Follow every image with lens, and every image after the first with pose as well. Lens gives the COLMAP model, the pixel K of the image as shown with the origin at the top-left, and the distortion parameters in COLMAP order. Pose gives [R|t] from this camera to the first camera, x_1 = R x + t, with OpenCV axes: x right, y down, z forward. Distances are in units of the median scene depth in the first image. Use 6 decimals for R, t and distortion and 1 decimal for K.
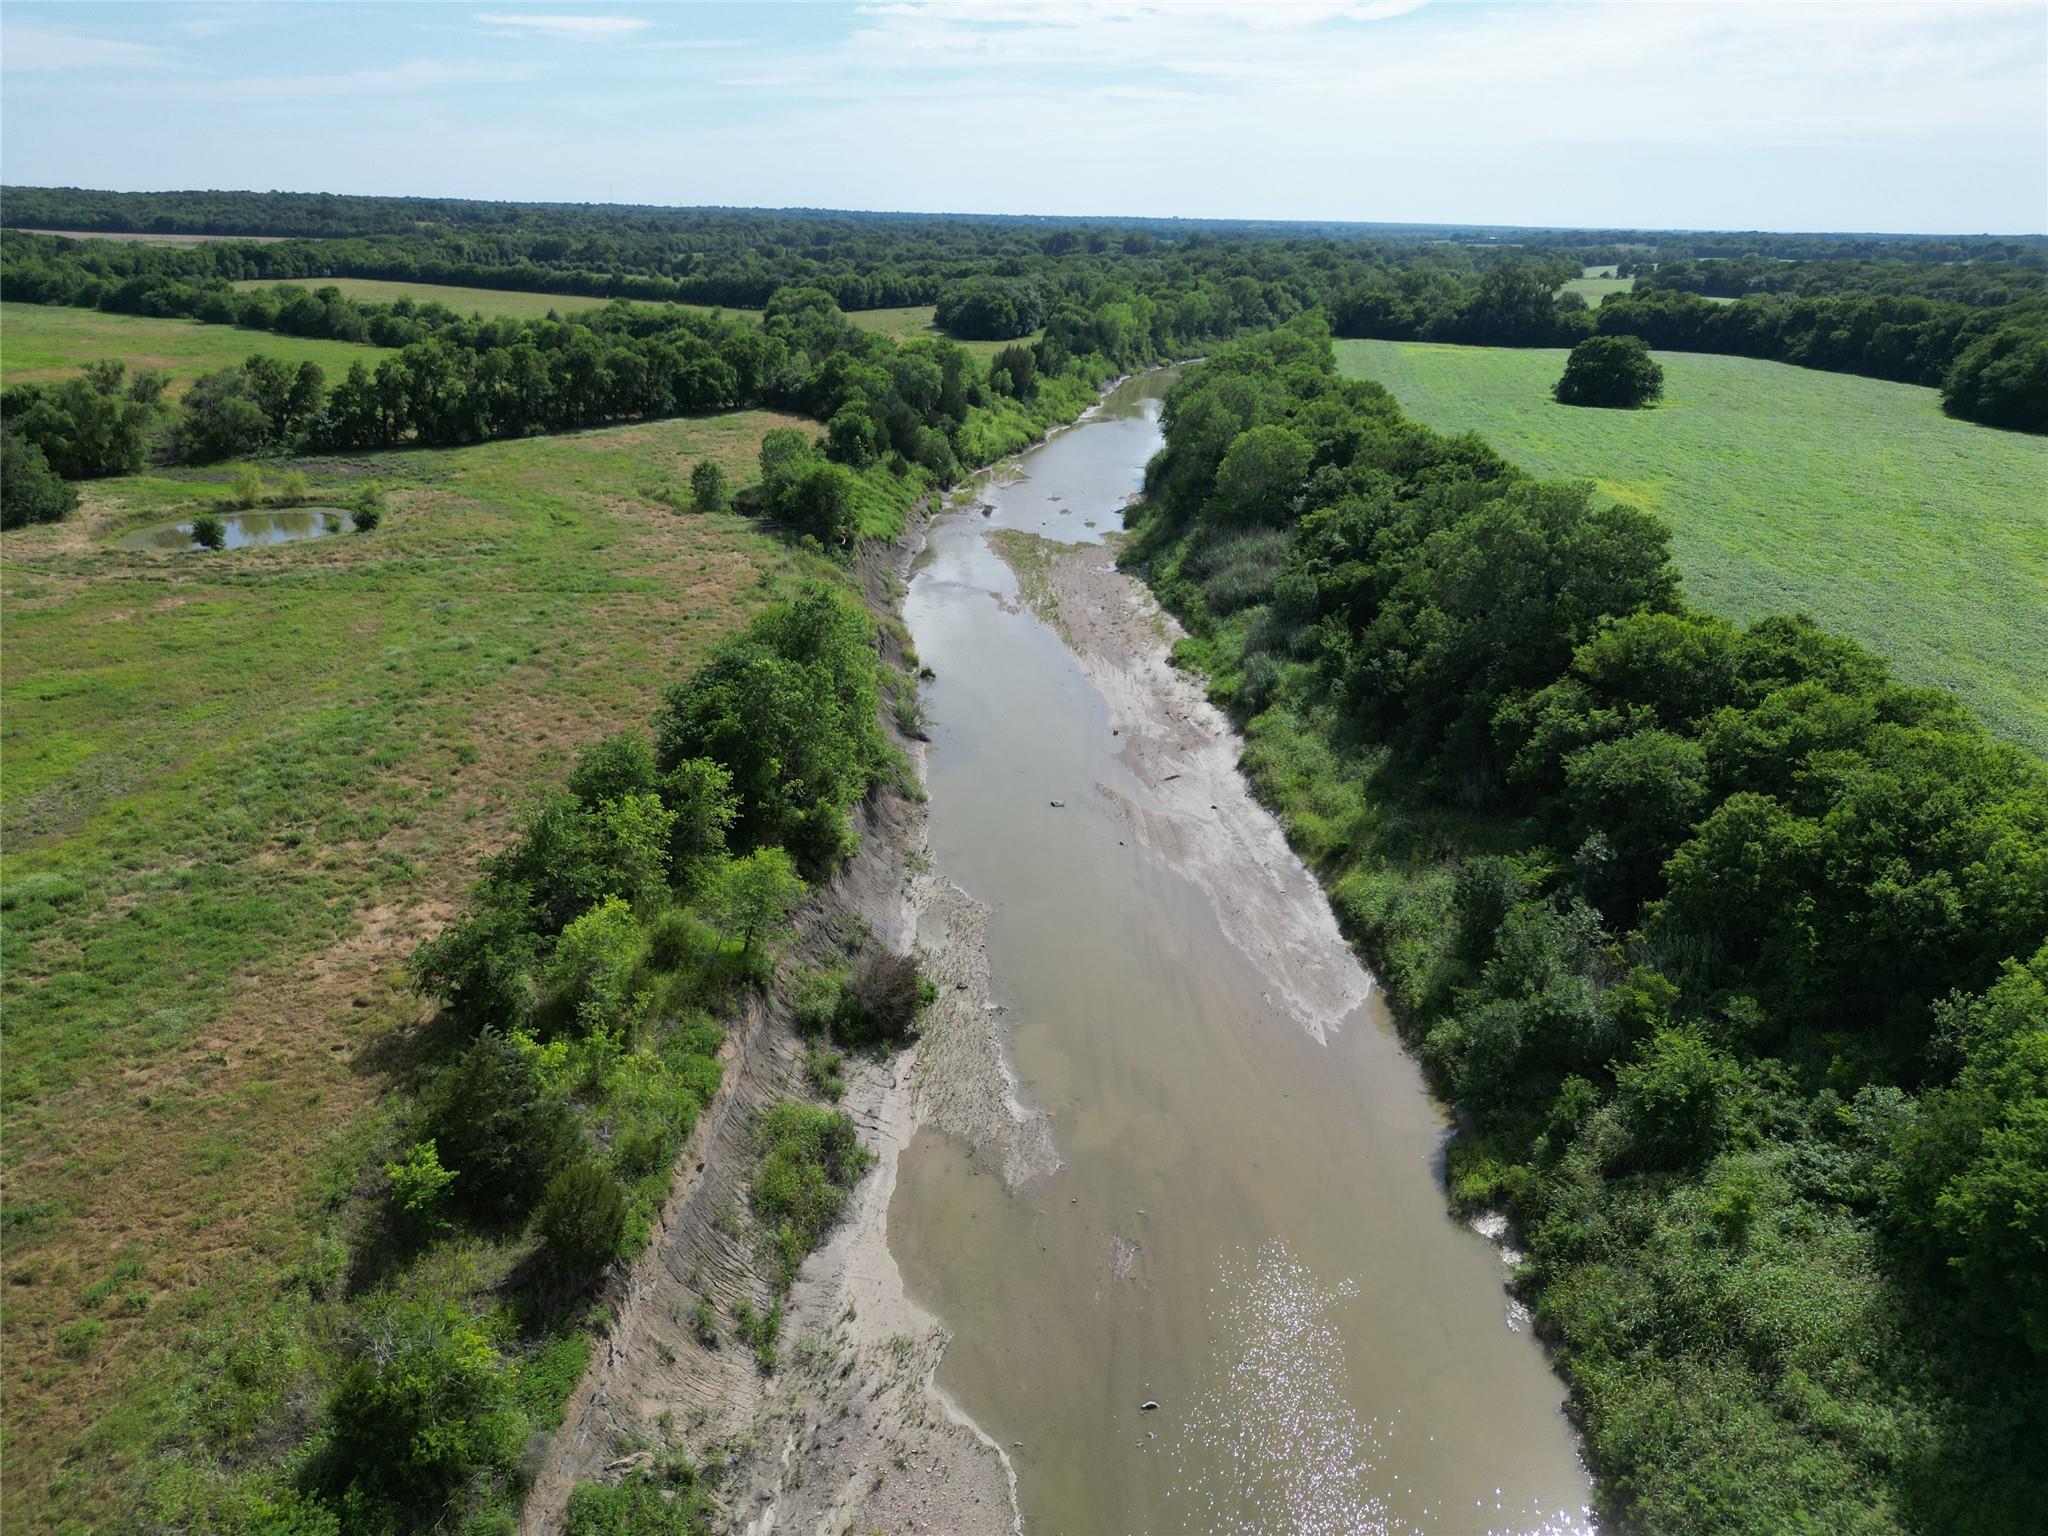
lens RADIAL K [[1517.5, 0, 1020.0], [0, 1517.5, 779.4], [0, 0, 1]] dist [0.087591, -0.058462]
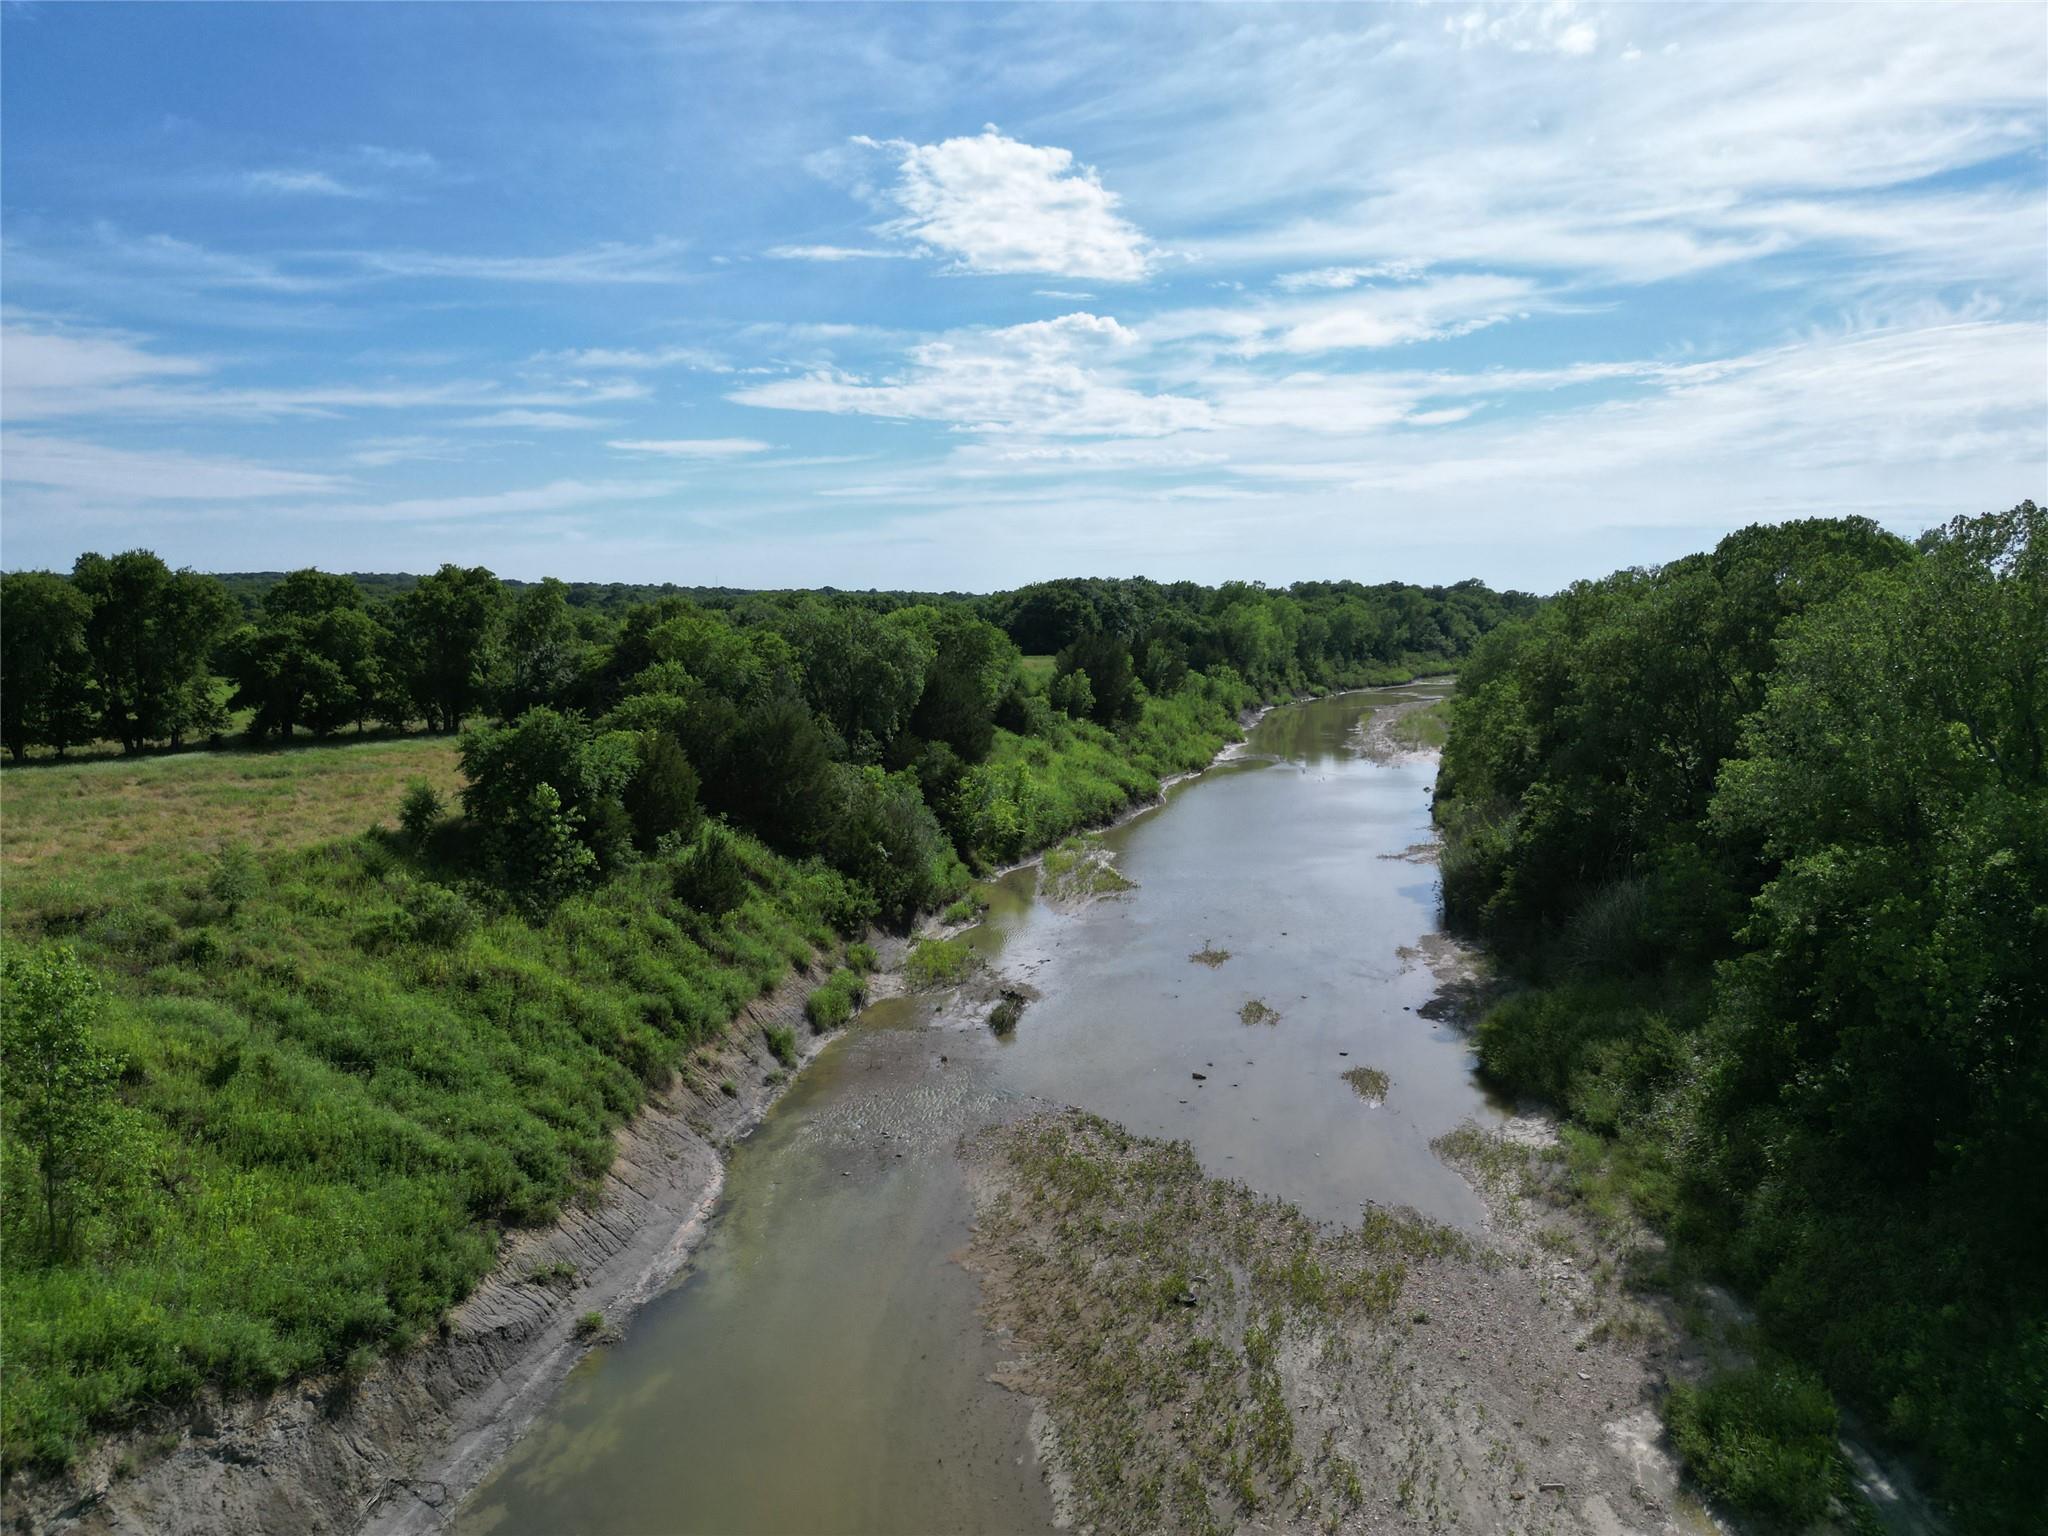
lens RADIAL K [[1517.5, 0, 1027.0], [0, 1517.5, 785.2], [0, 0, 1]] dist [0.087591, -0.058462]
pose [[0.998561, -0.009840, -0.052721, -0.000152], [-0.002584, 0.973055, -0.230559, -0.110067], [0.053570, 0.230363, 0.971629, 0.503434]]
